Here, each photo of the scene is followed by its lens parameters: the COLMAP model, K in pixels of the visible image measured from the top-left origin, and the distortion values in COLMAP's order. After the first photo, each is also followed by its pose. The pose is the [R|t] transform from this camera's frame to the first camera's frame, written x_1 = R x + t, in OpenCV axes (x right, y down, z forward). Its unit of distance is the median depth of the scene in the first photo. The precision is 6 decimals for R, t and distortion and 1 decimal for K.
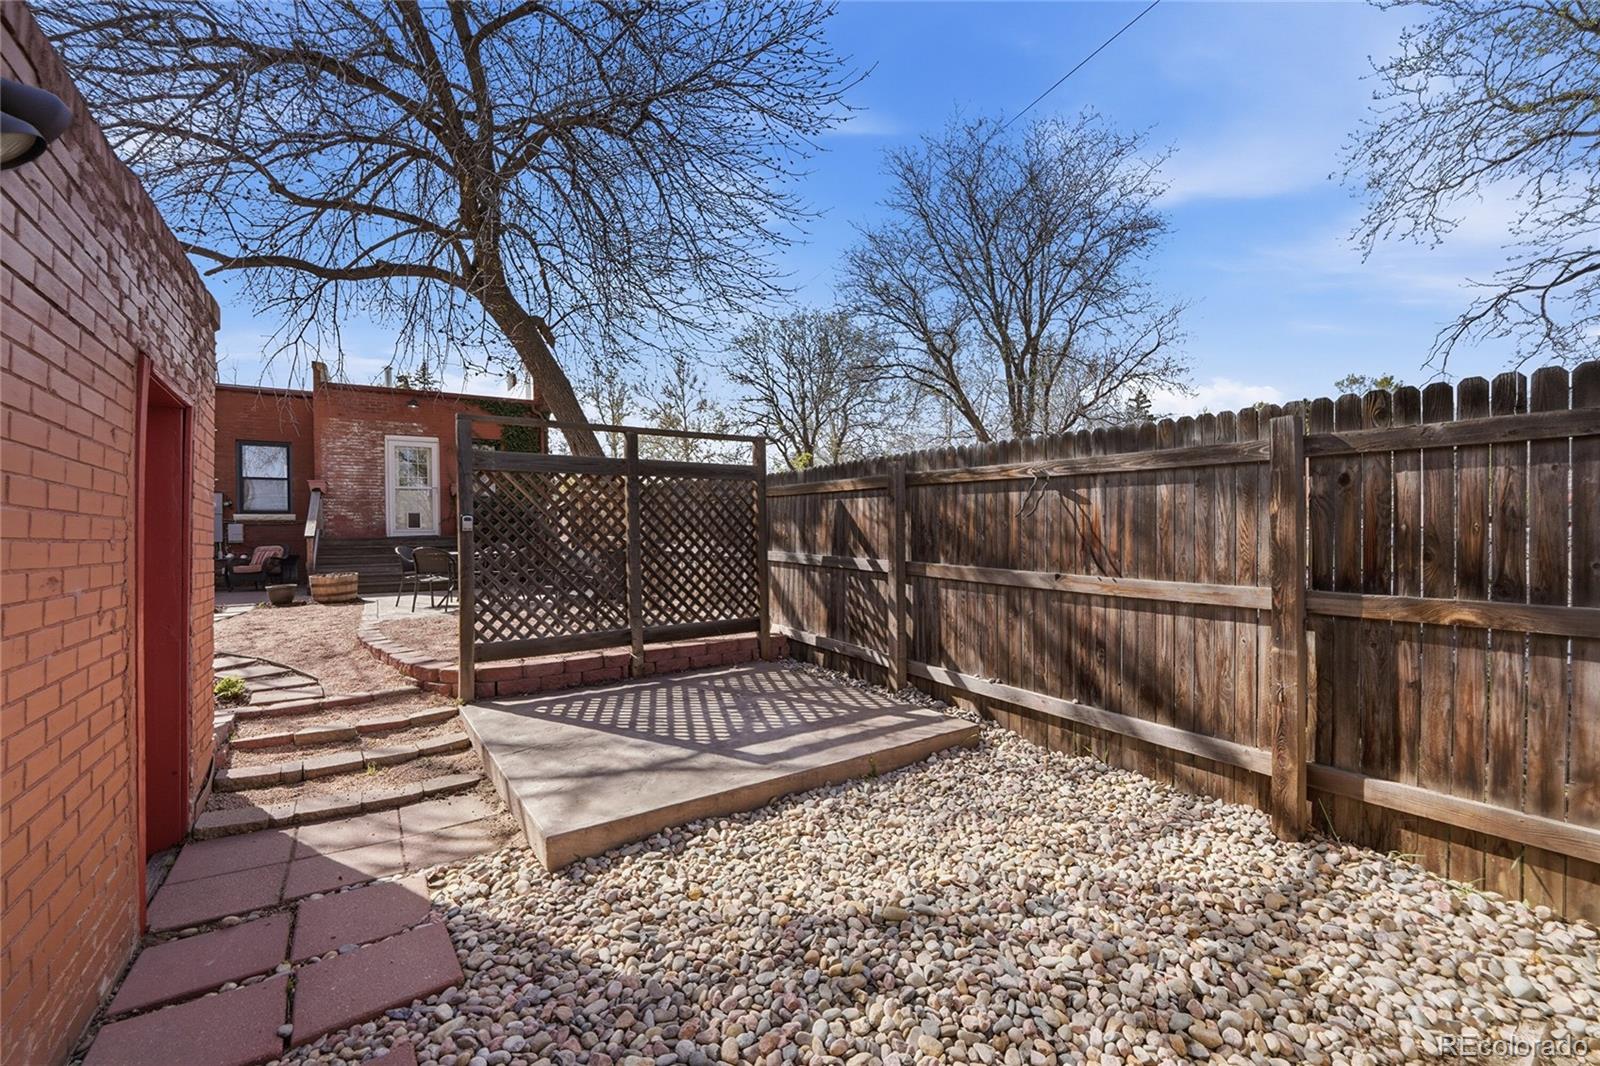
lens RADIAL K [[643.9, 0, 800.7], [0, 643.9, 536.0], [0, 0, 1]] dist [-0.009477, -0.000046]
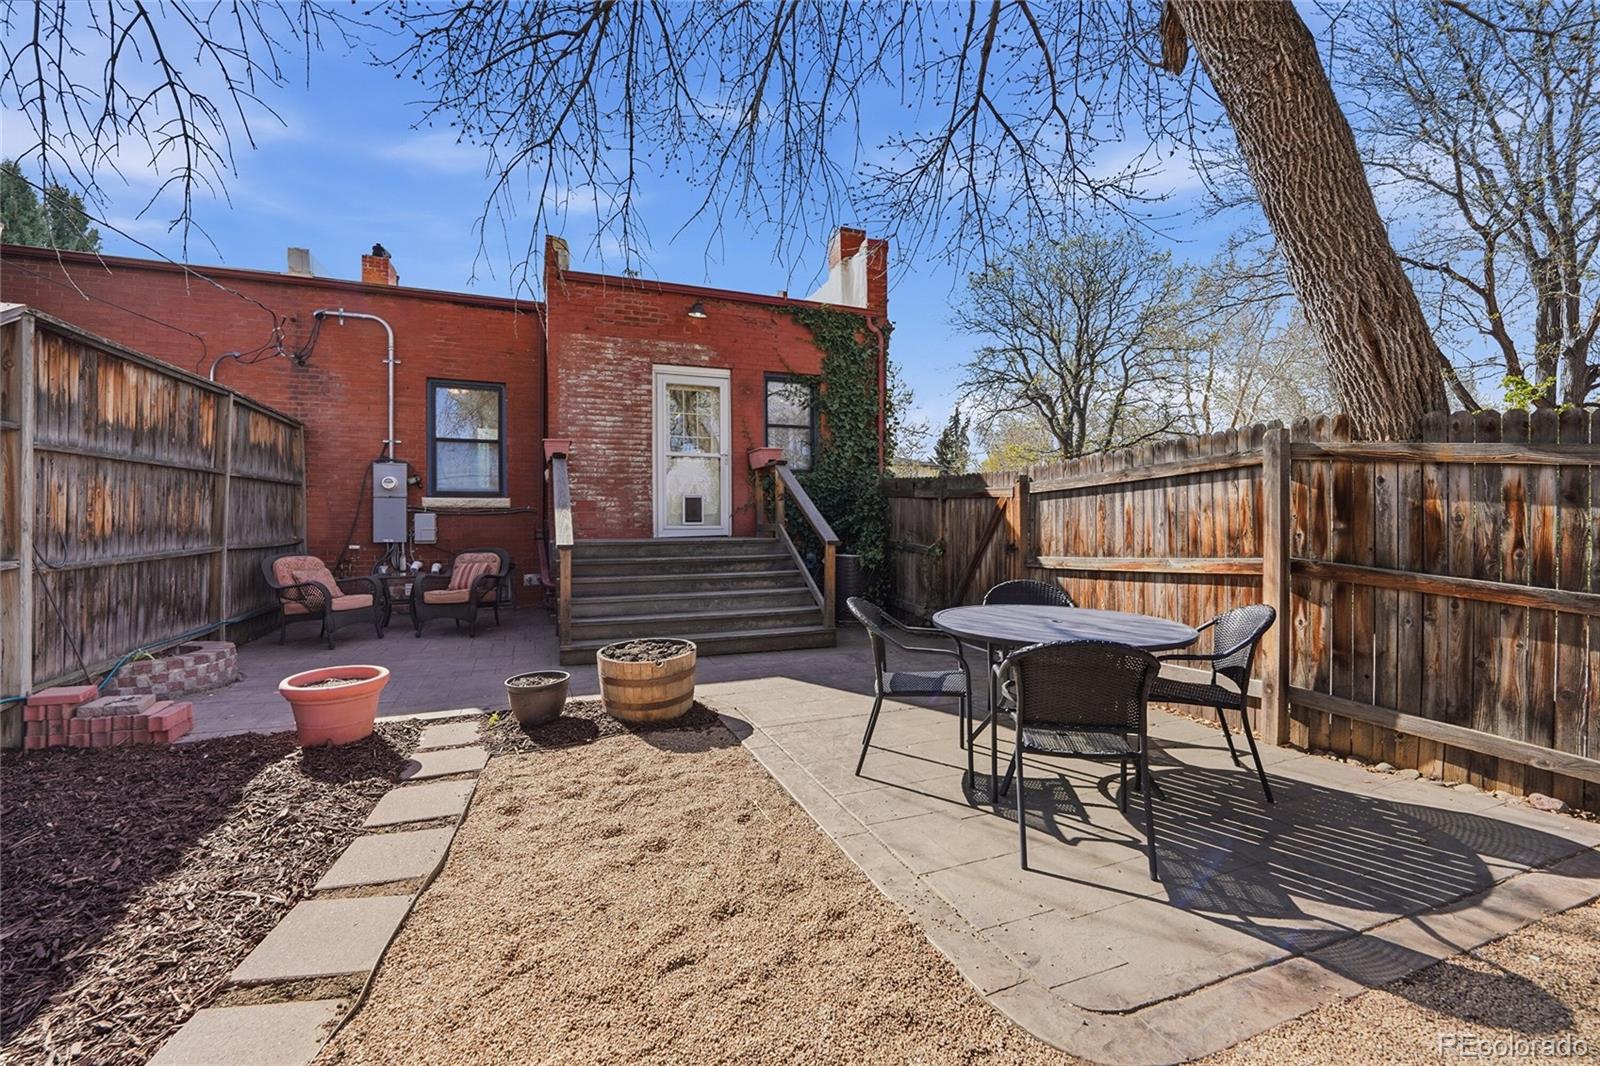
lens RADIAL K [[678.1, 0, 799.5], [0, 678.1, 517.7], [0, 0, 1]] dist [-0.001718, -0.000048]
pose [[0.979584, 0.014529, -0.200510, -0.393960], [-0.015689, 0.999868, -0.004194, -0.017406], [0.200423, 0.007254, 0.979683, 0.425473]]
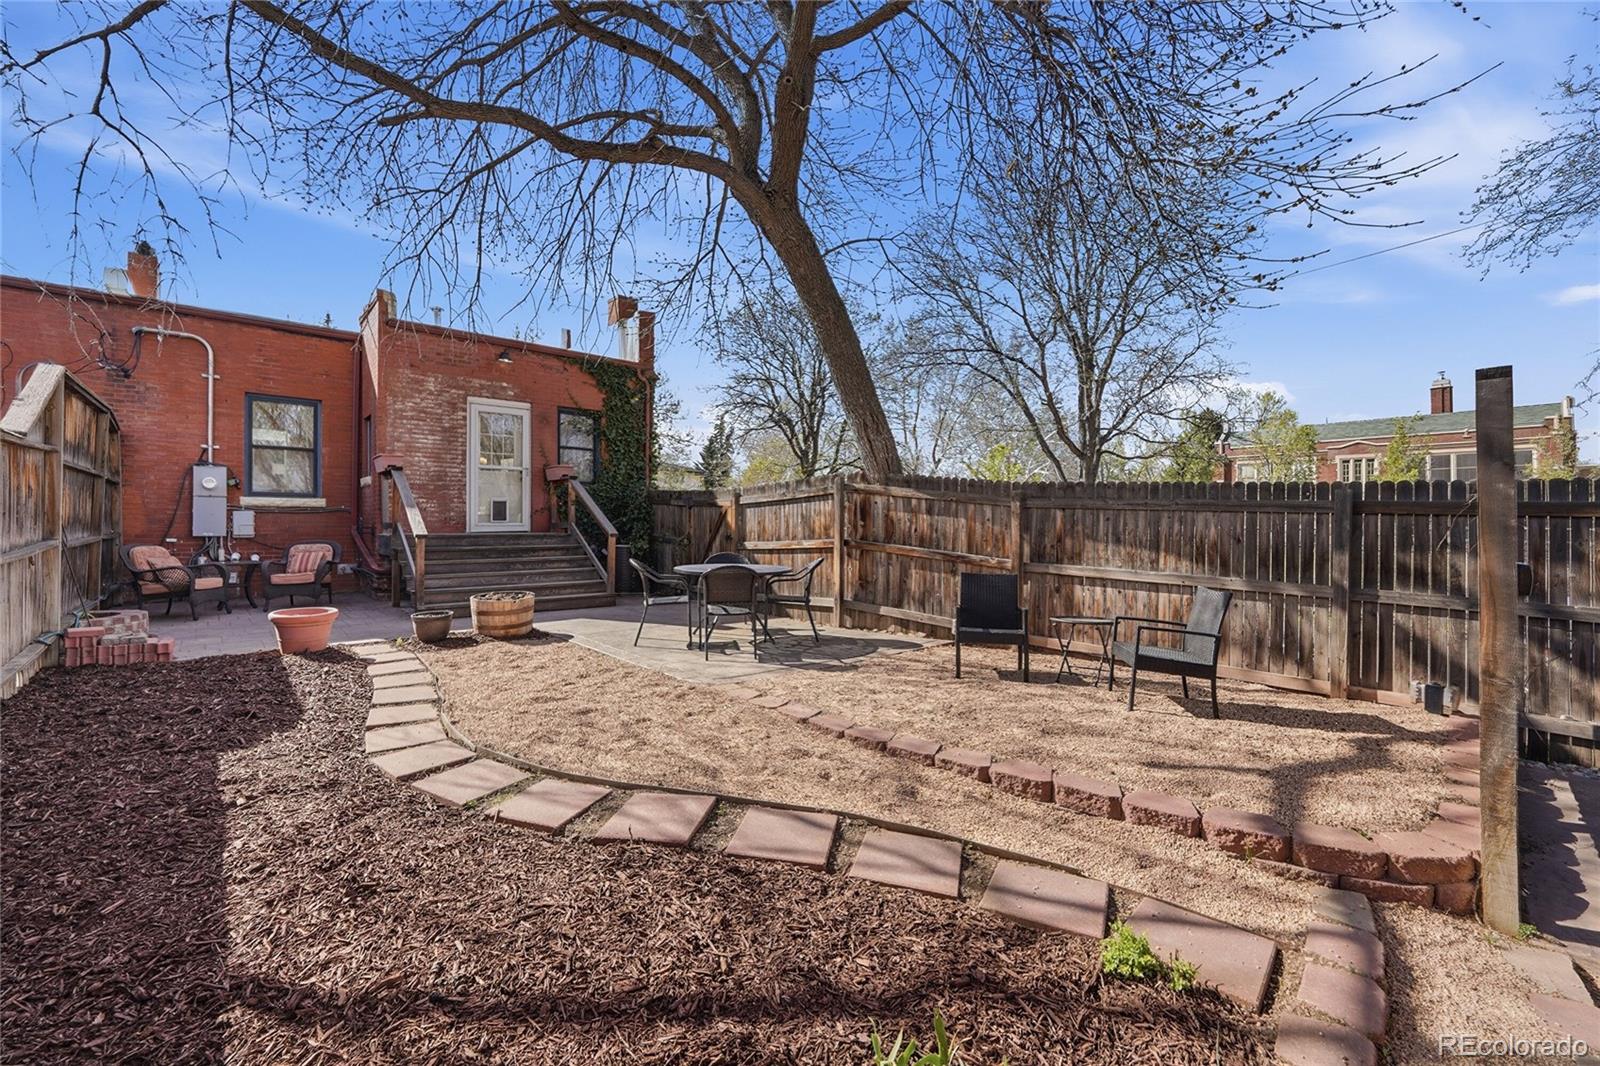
lens RADIAL K [[654.4, 0, 788.5], [0, 654.4, 520.6], [0, 0, 1]] dist [-0.008309, 0.000038]
pose [[0.991278, 0.023560, 0.129661, -0.375903], [-0.022340, 0.999692, -0.010852, -0.013670], [-0.129877, 0.007861, 0.991499, 0.204014]]
